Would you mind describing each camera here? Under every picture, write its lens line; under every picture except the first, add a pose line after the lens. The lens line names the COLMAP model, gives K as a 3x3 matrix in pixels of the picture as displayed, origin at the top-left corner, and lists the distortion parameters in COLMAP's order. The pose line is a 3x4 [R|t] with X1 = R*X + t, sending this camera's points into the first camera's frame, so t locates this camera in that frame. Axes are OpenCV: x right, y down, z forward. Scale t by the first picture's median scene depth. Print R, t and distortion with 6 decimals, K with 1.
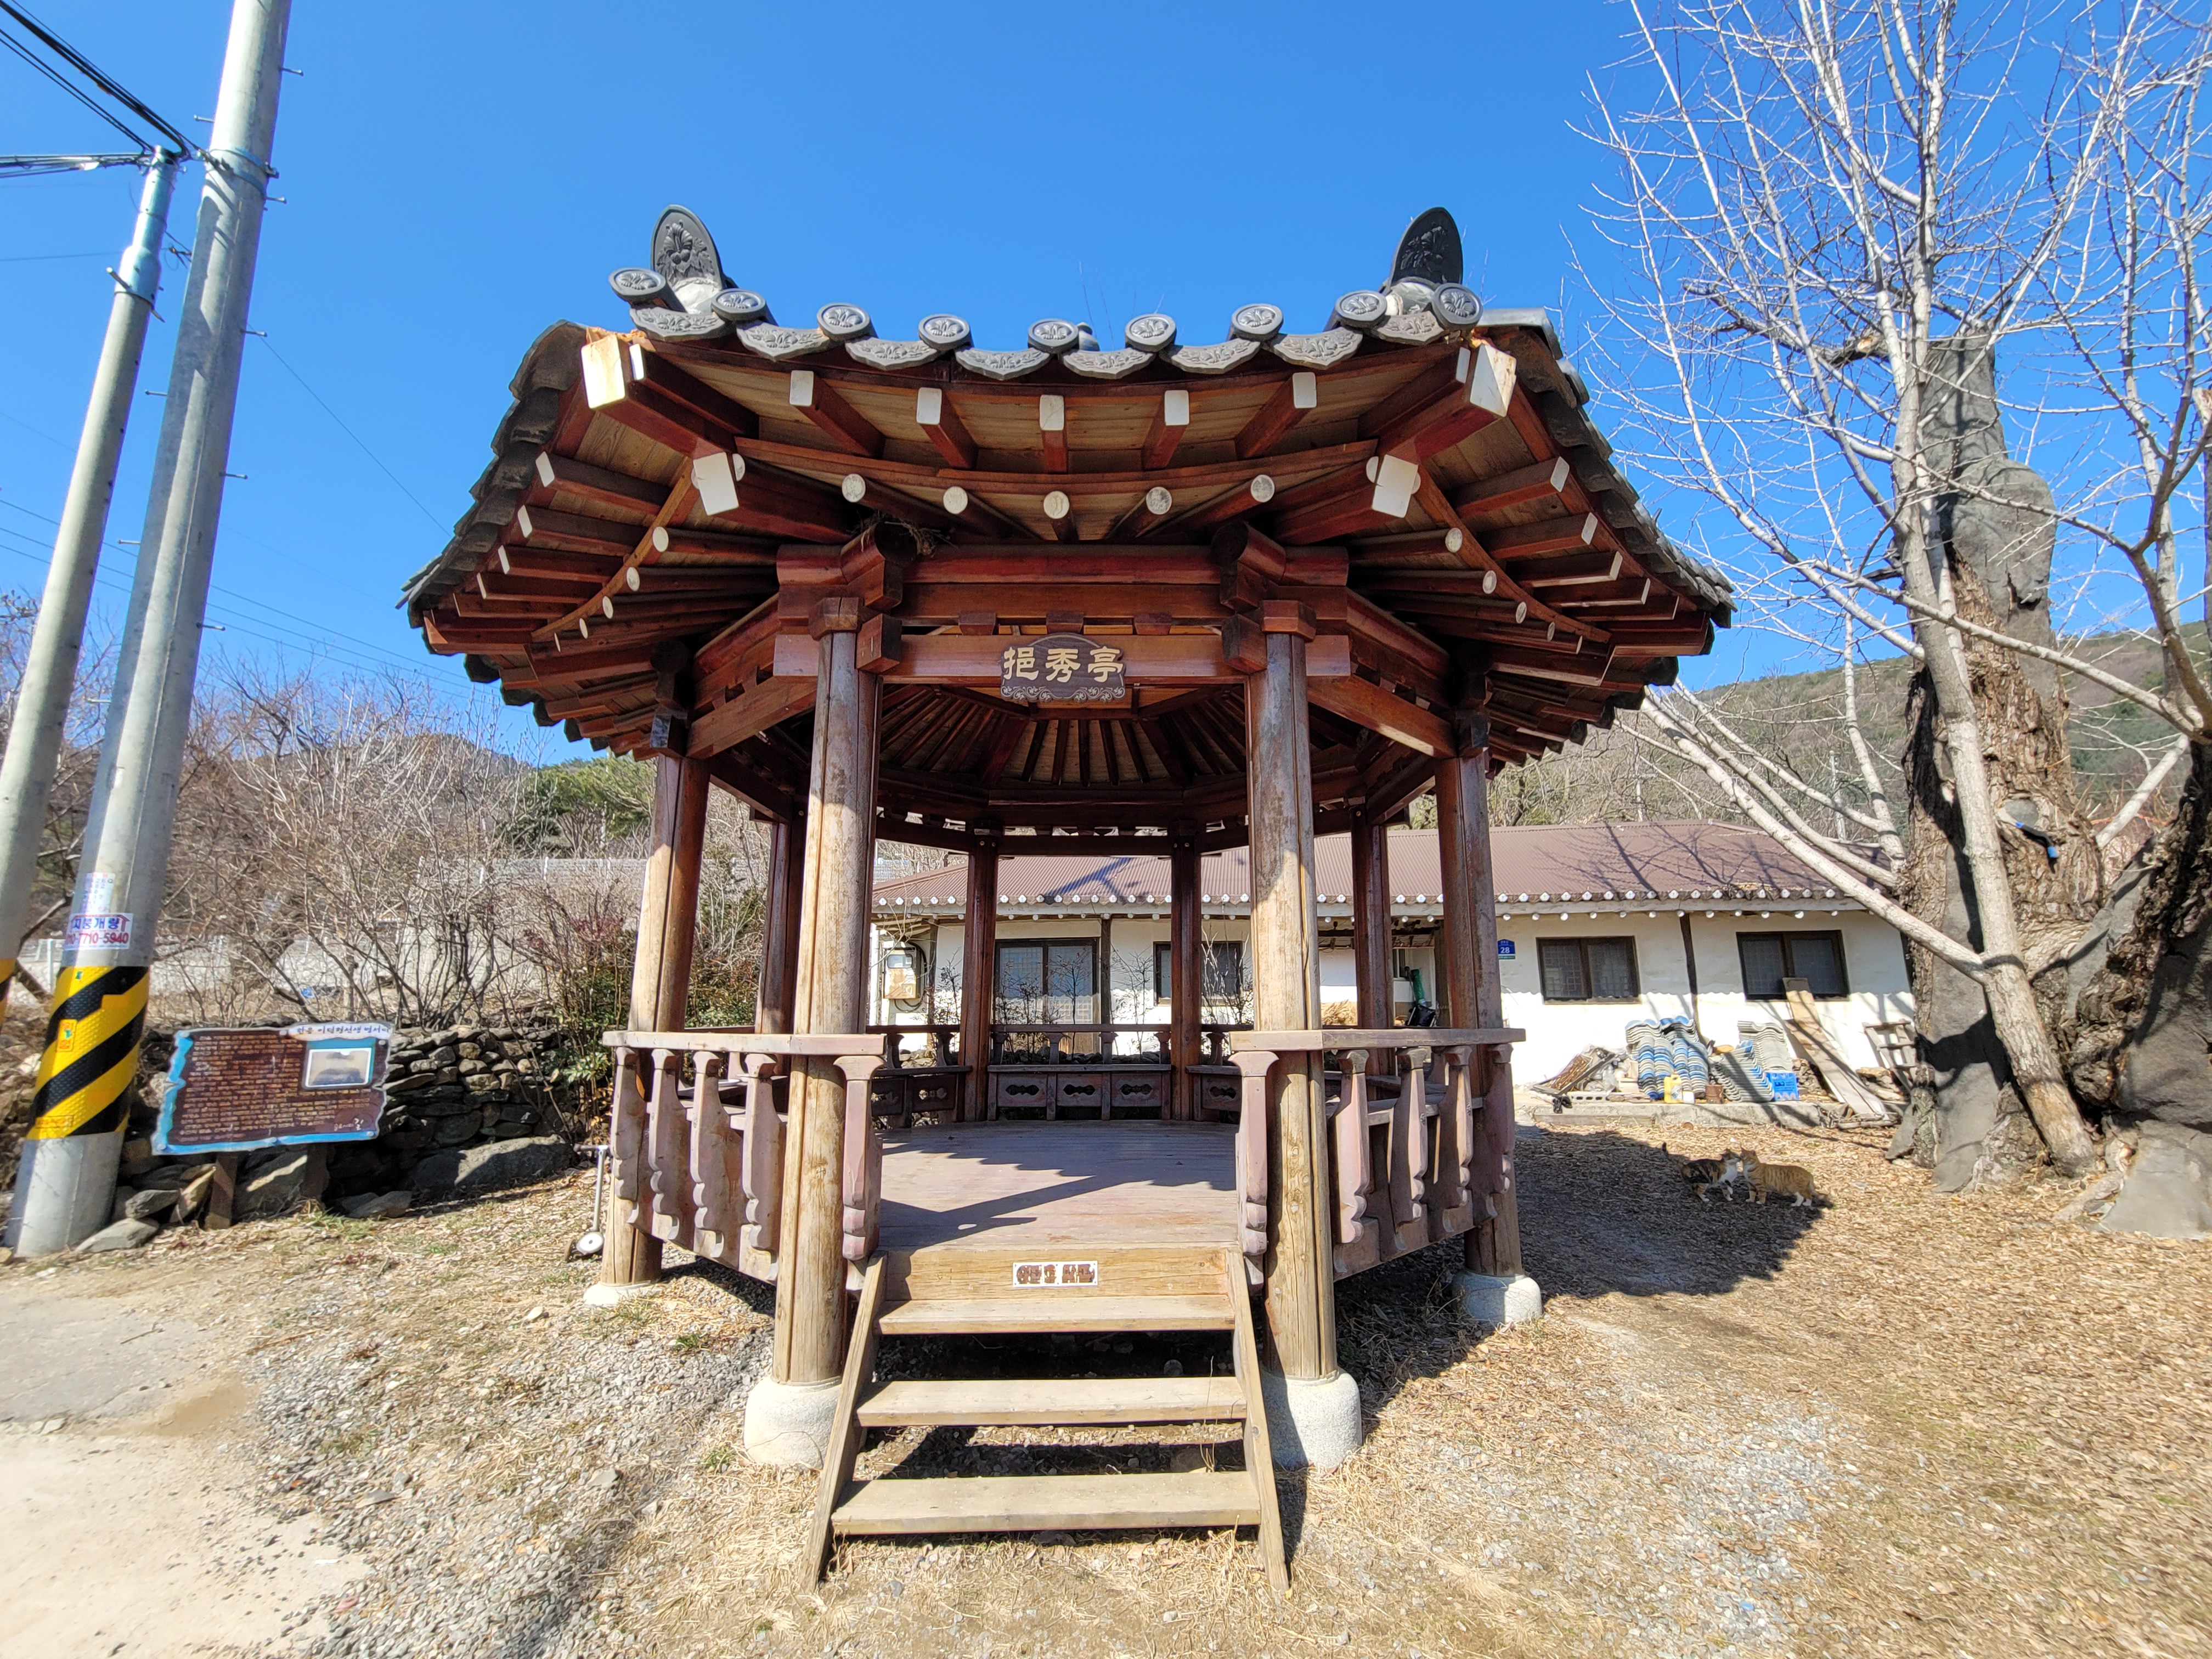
lens RADIAL K [[894.3, 0, 1106.0], [0, 894.3, 829.5], [0, 0, 1]] dist [-0.004268, 0.001136]
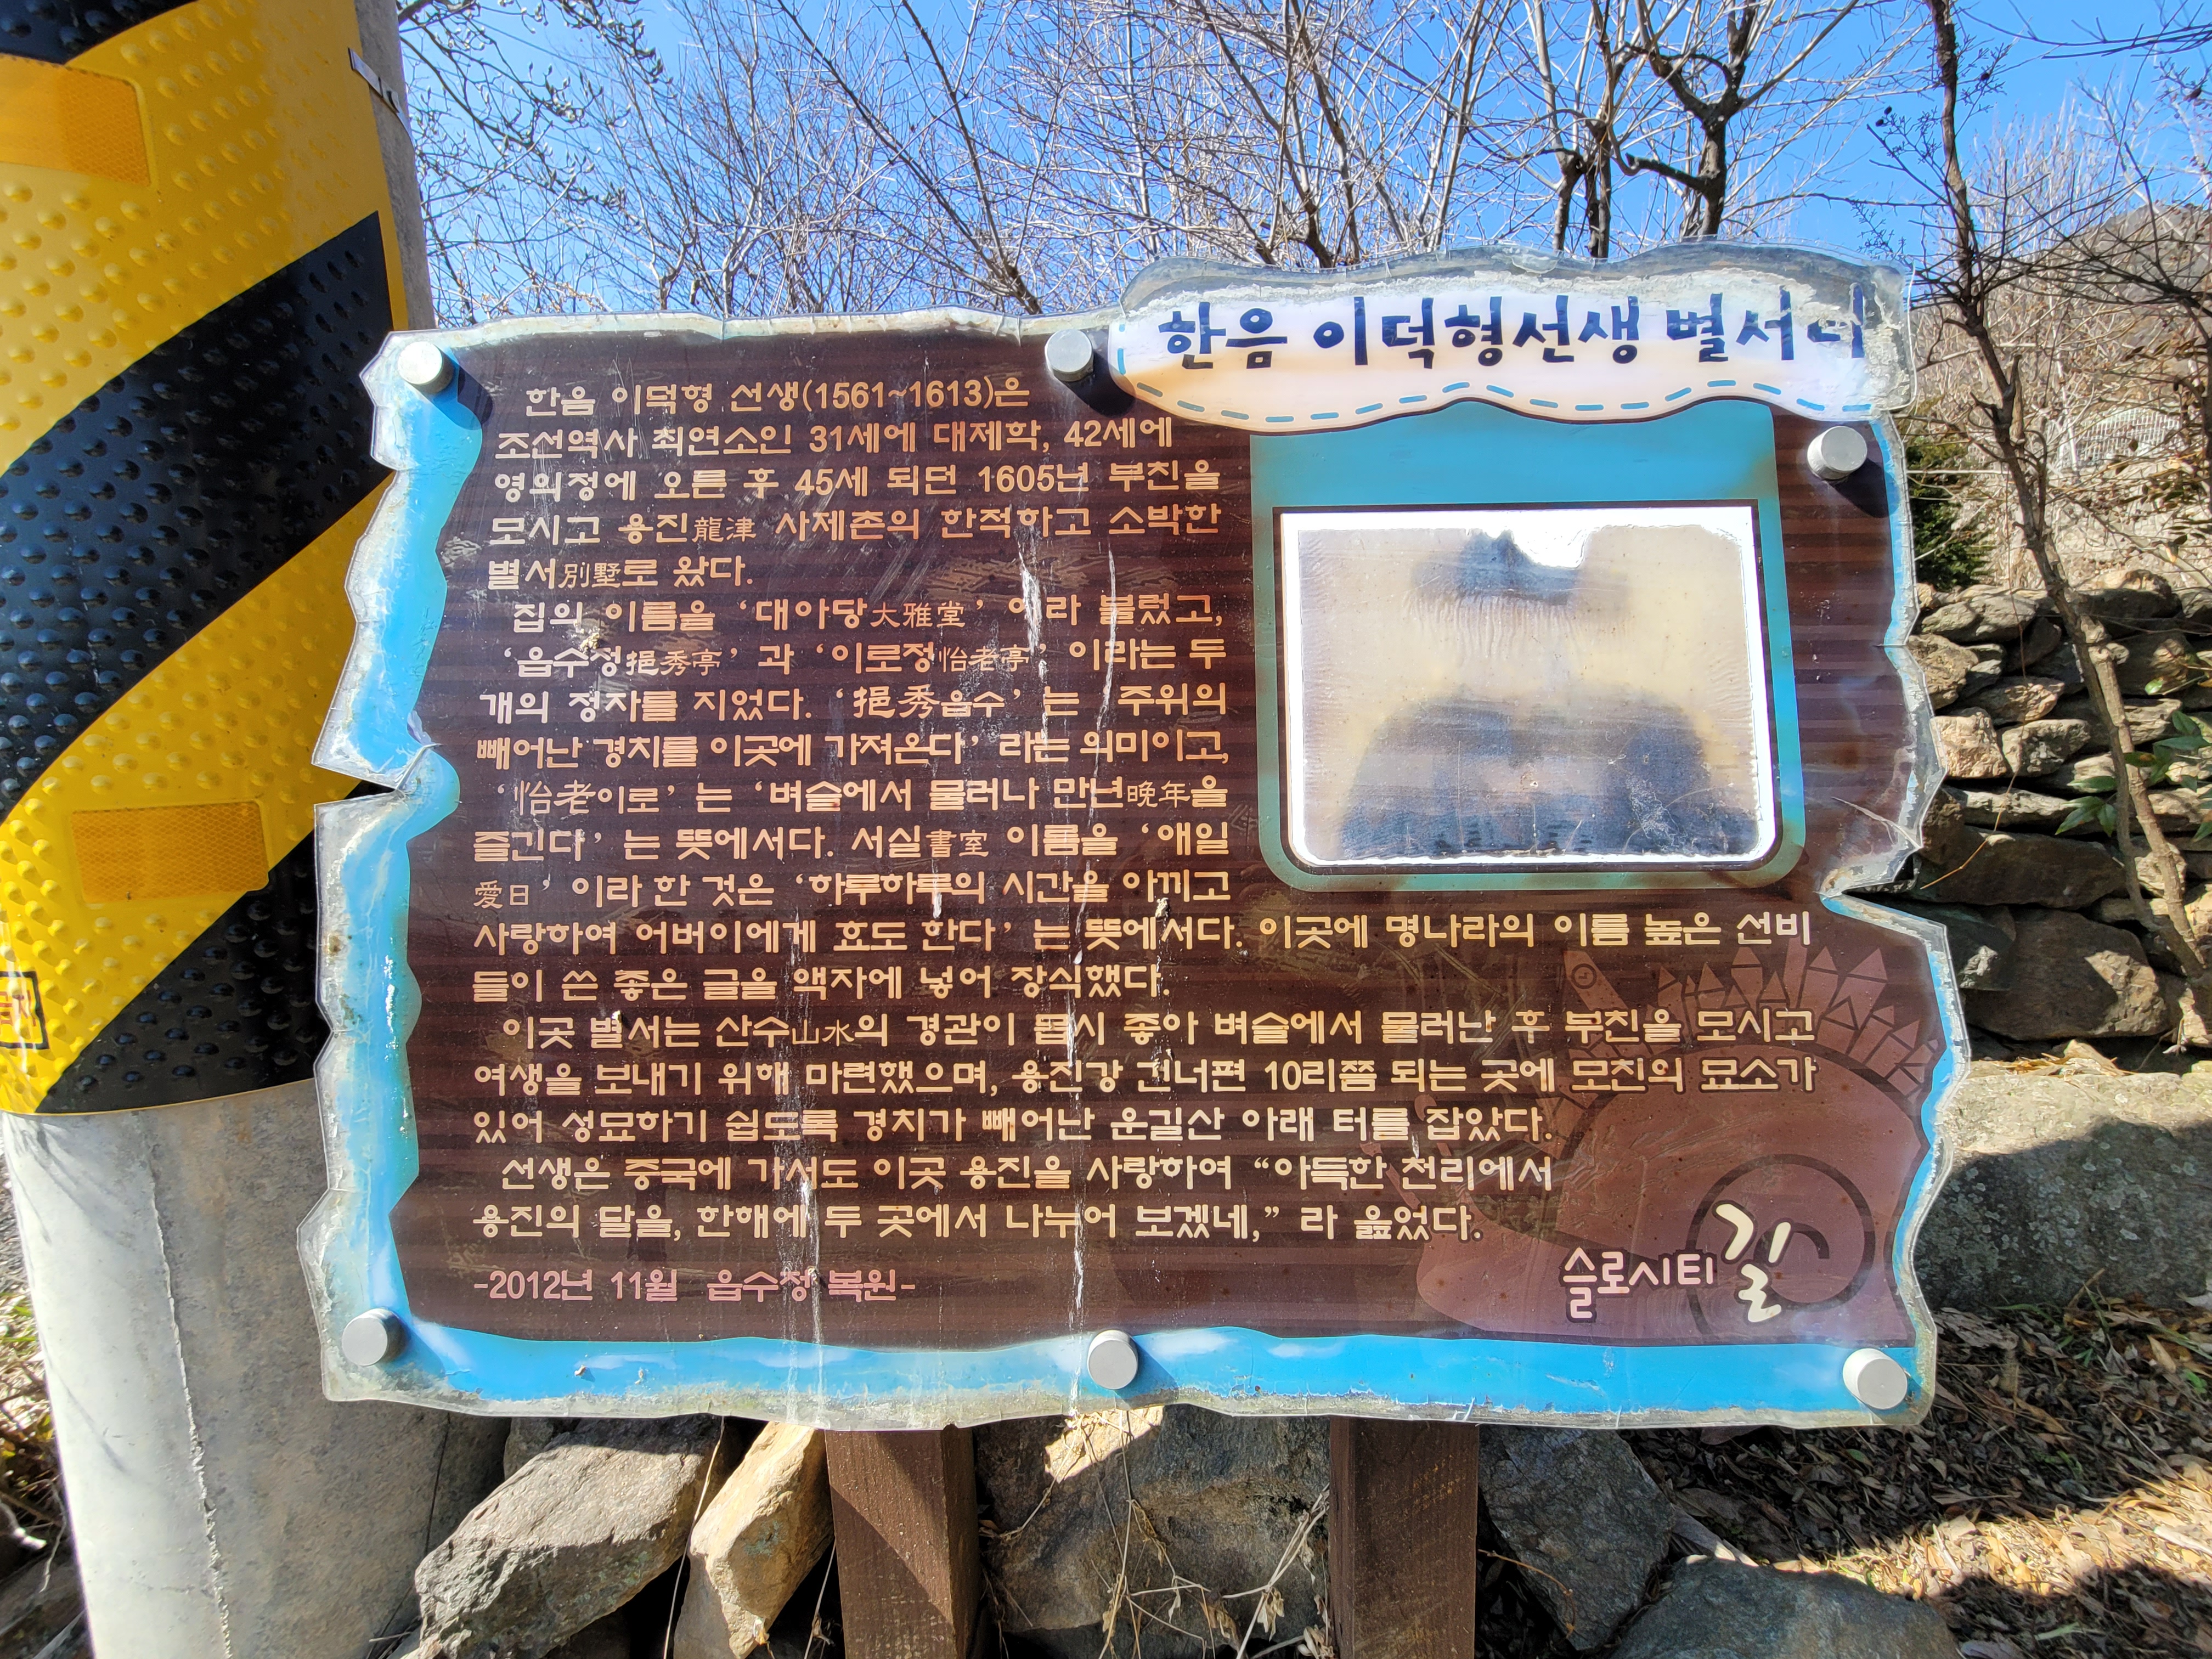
lens RADIAL K [[894.3, 0, 1106.0], [0, 894.3, 829.5], [0, 0, 1]] dist [-0.004268, 0.001136]
pose [[0.686972, 0.103955, -0.719210, -0.825982], [0.146199, 0.949707, 0.276918, 0.249526], [0.711825, -0.295382, 0.637224, 0.906290]]
